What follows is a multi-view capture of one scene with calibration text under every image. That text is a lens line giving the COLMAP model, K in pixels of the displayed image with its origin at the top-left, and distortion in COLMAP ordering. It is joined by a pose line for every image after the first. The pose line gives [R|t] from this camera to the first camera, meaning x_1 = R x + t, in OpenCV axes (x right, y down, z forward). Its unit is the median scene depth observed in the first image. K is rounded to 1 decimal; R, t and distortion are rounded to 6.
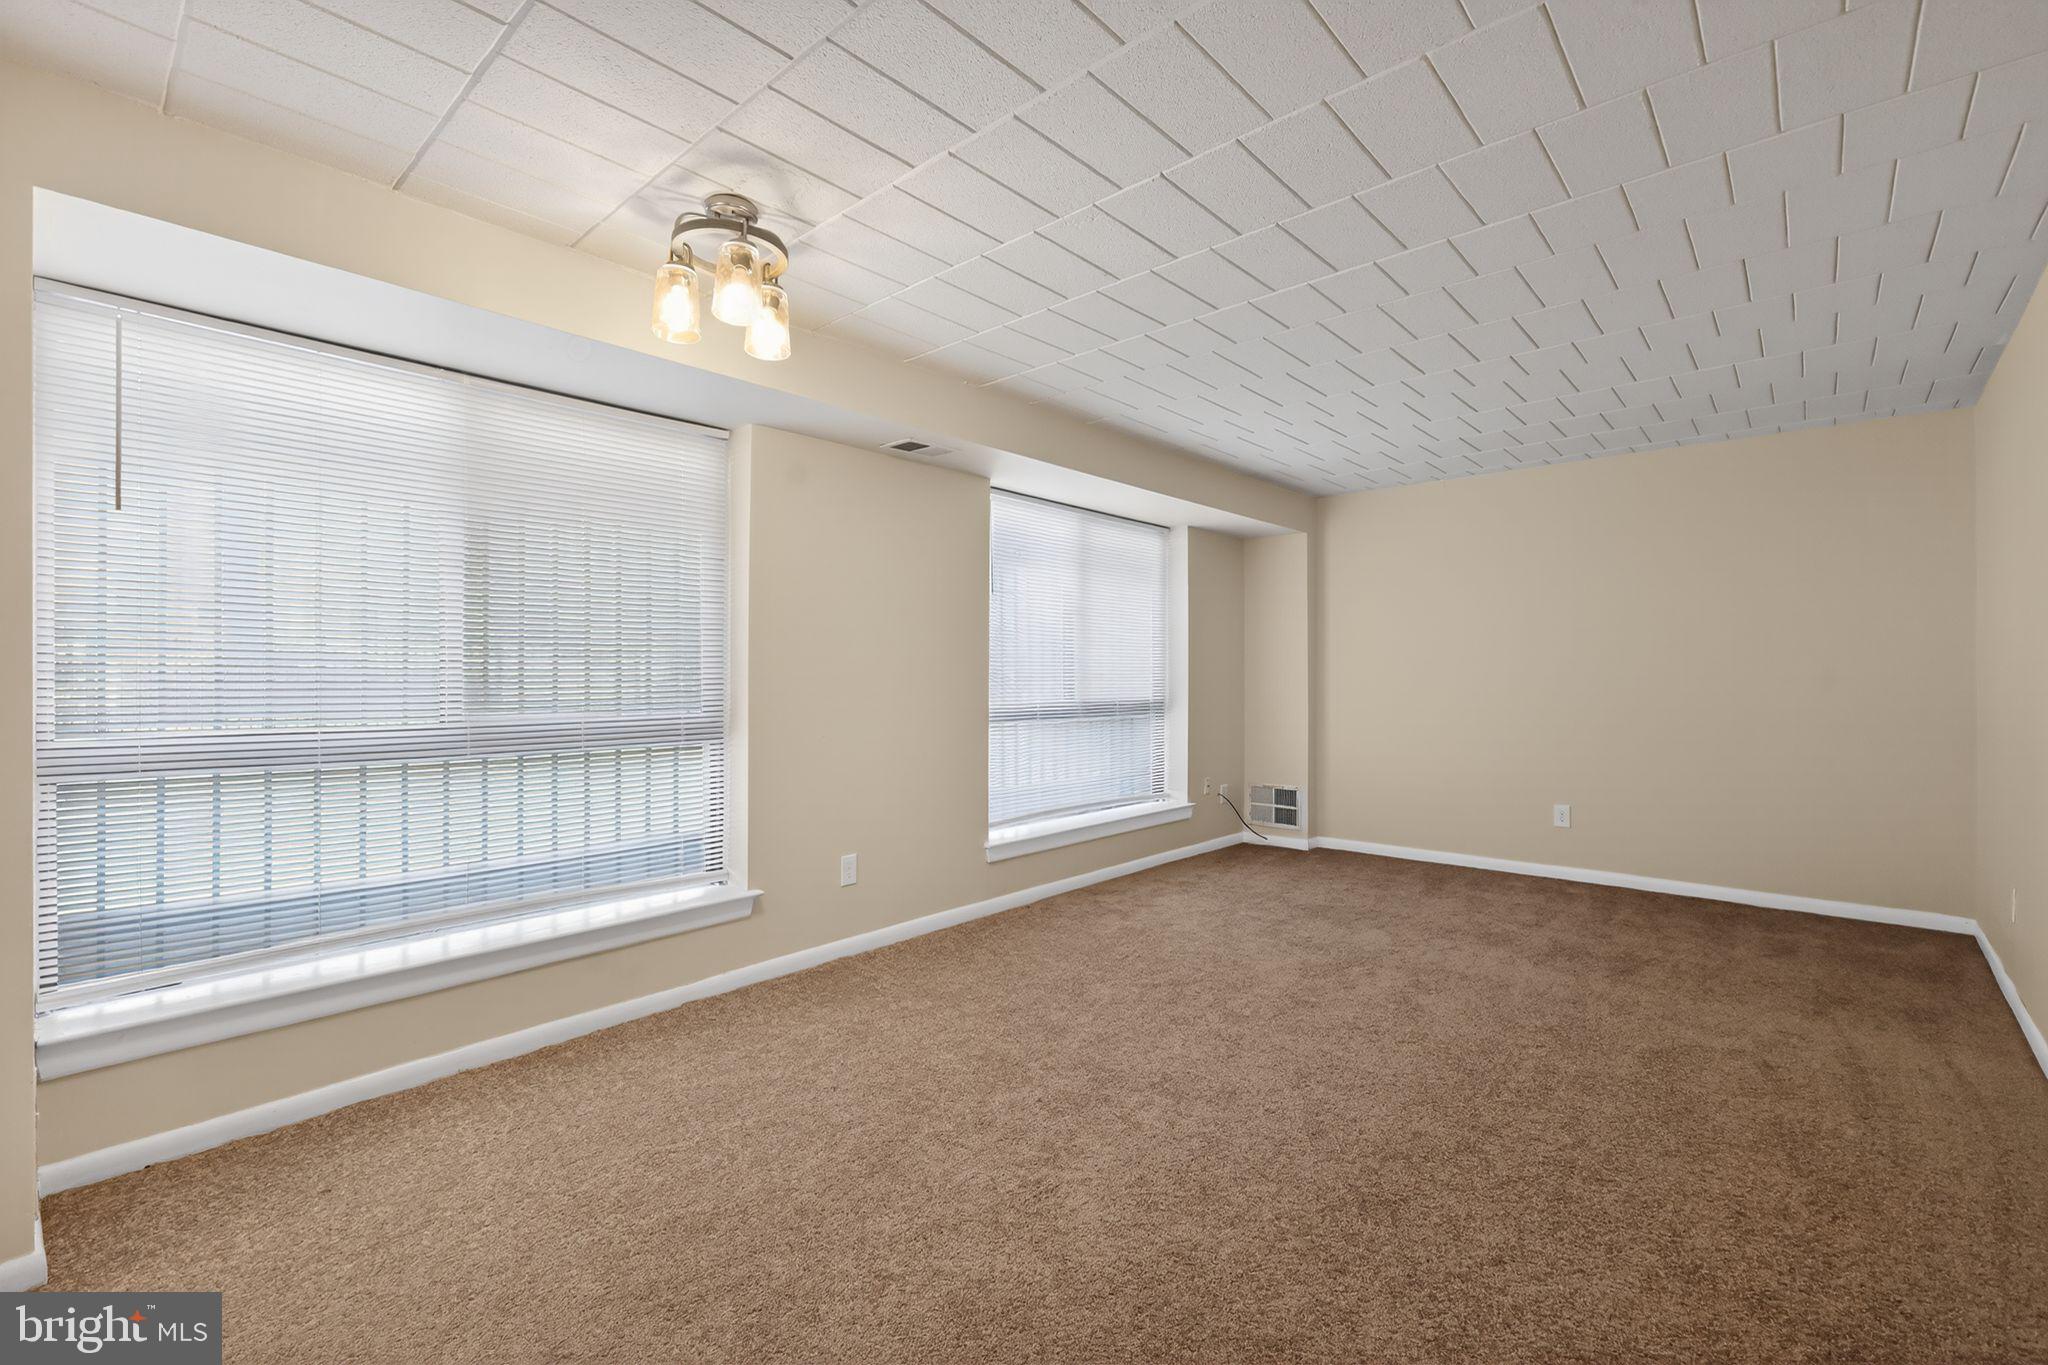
lens RADIAL K [[879.7, 0, 1050.4], [0, 879.7, 666.3], [0, 0, 1]] dist [0.000721, 0.000165]
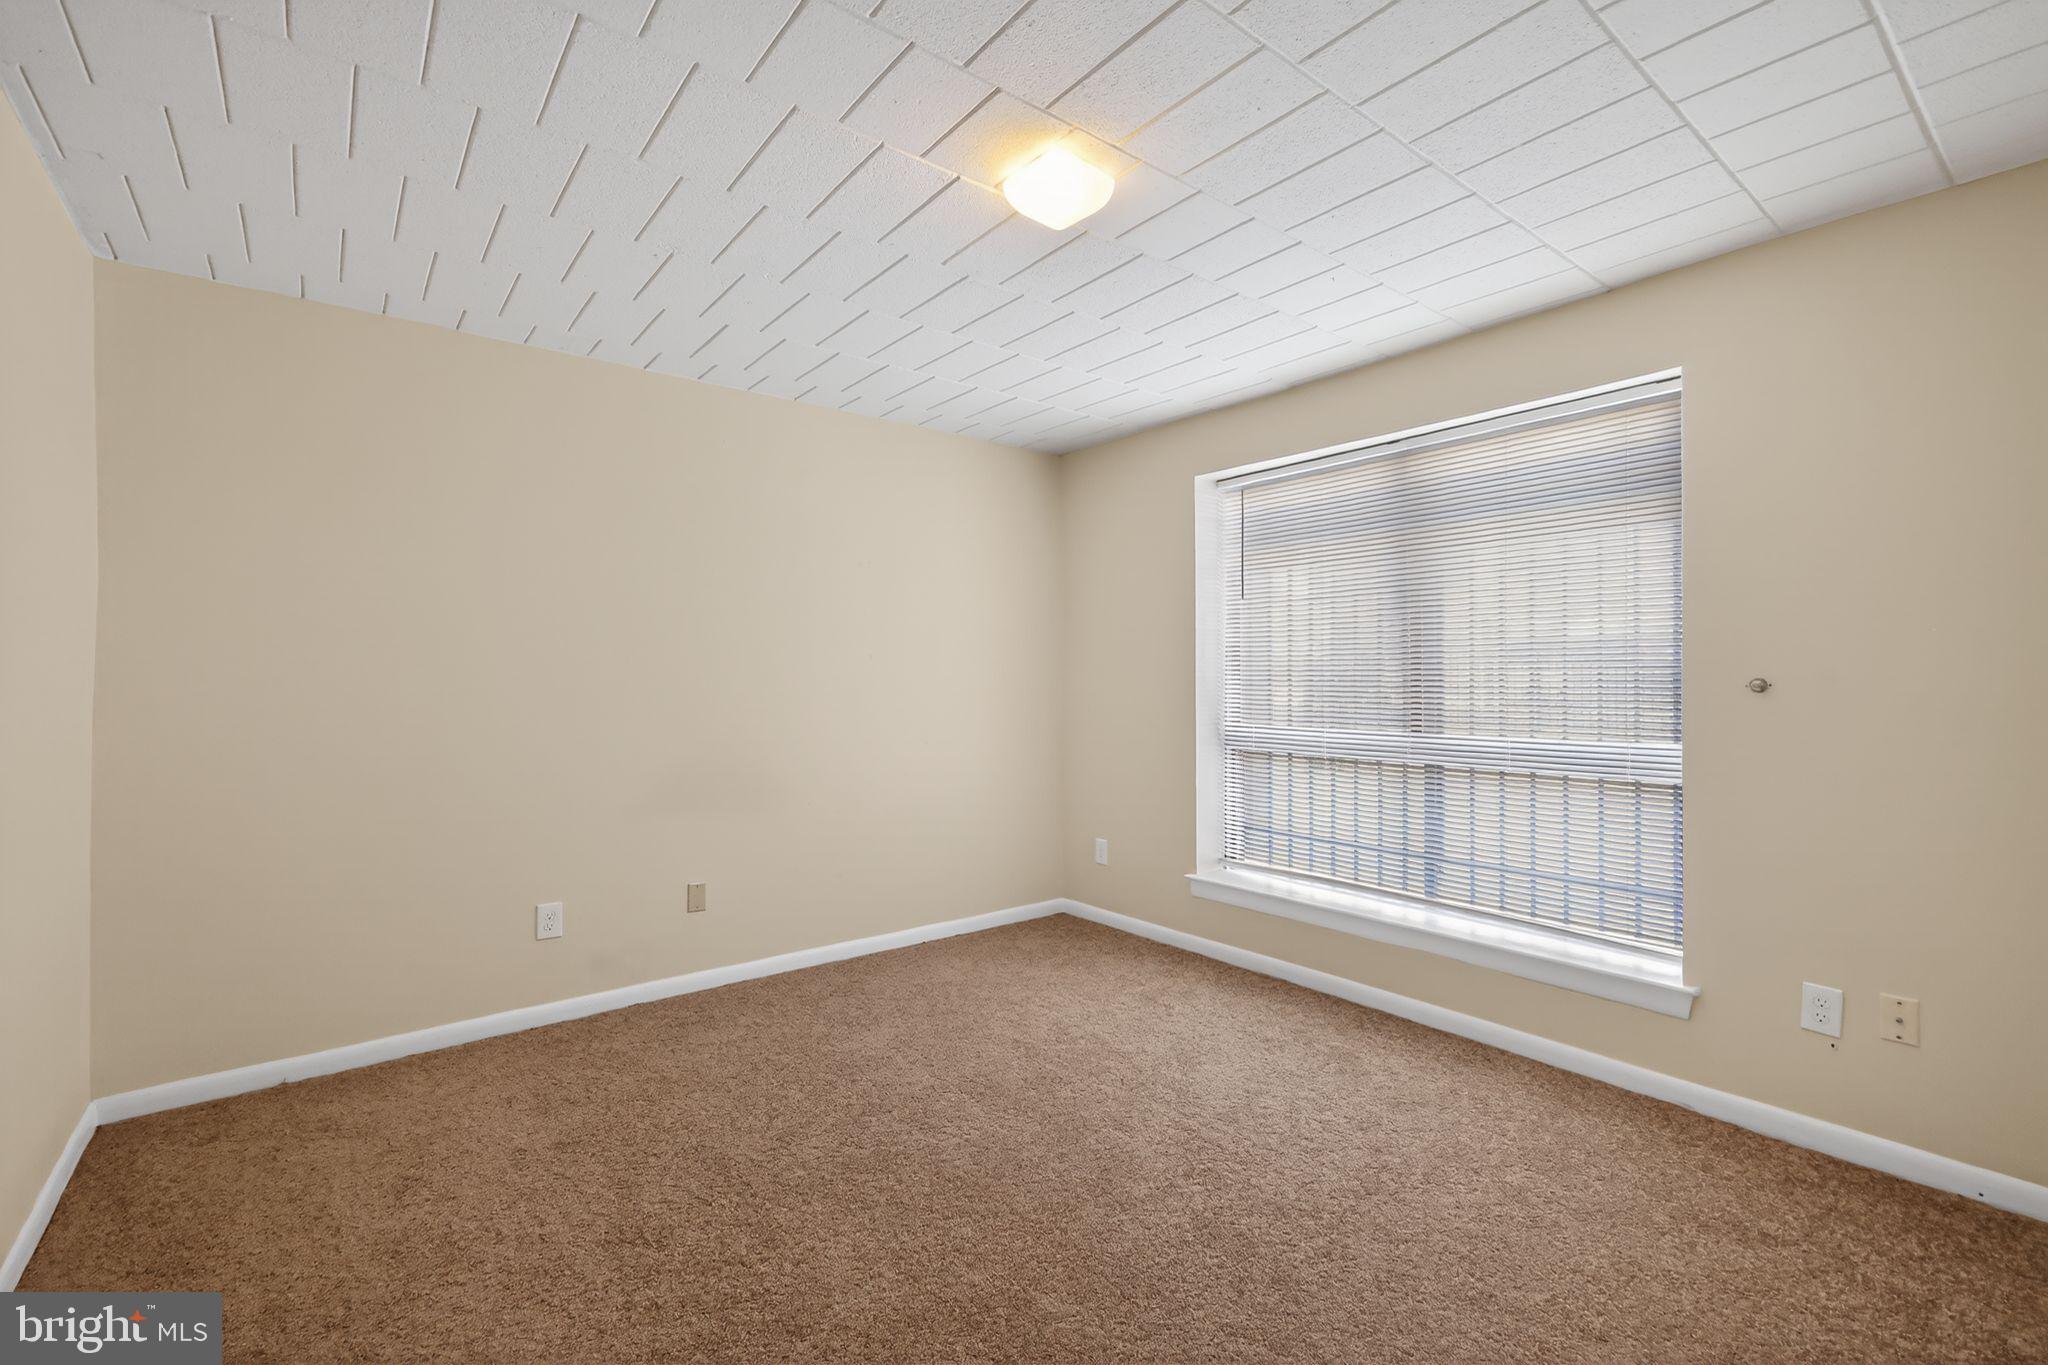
lens RADIAL K [[893.6, 0, 1032.1], [0, 893.6, 681.7], [0, 0, 1]] dist [0.006901, 0.000203]
pose [[-0.180805, -0.007603, -0.983490, 0.574894], [-0.002466, 0.999970, -0.007277, 0.005150], [0.983516, 0.001110, -0.180818, 0.657031]]
